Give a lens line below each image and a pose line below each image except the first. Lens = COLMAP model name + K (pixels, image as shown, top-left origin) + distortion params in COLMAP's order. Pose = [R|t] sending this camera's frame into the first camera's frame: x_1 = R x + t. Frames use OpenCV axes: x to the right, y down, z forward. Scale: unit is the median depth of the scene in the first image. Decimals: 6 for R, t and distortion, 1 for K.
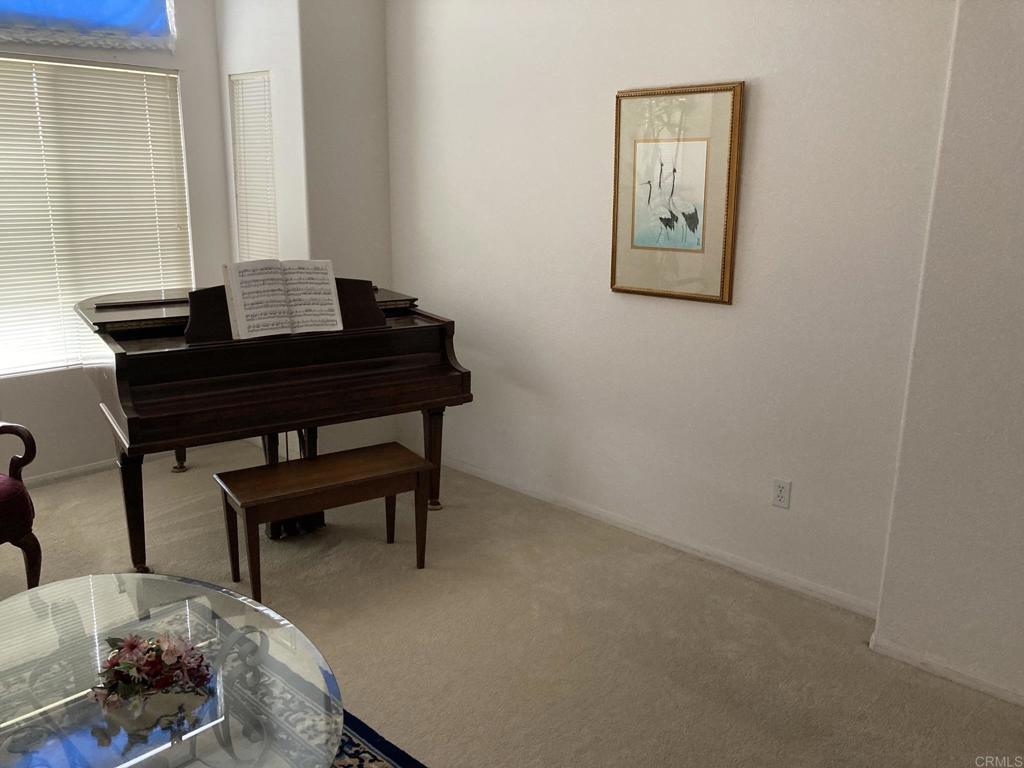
lens RADIAL K [[841.9, 0, 512.3], [0, 841.9, 381.0], [0, 0, 1]] dist [0.029799, -0.042099]
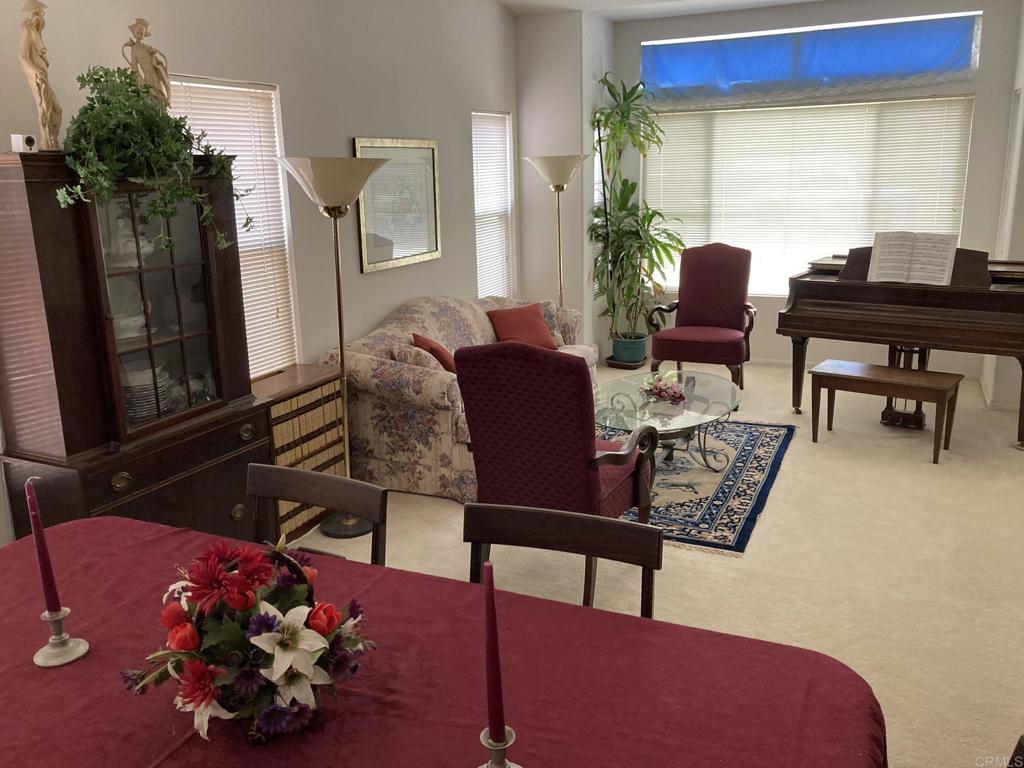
lens RADIAL K [[841.9, 0, 509.0], [0, 841.9, 384.6], [0, 0, 1]] dist [0.029799, -0.042099]
pose [[0.325791, 0.209070, -0.922036, 0.895415], [-0.187974, 0.970097, 0.153549, 0.019254], [0.926567, 0.123294, 0.355349, -0.136754]]
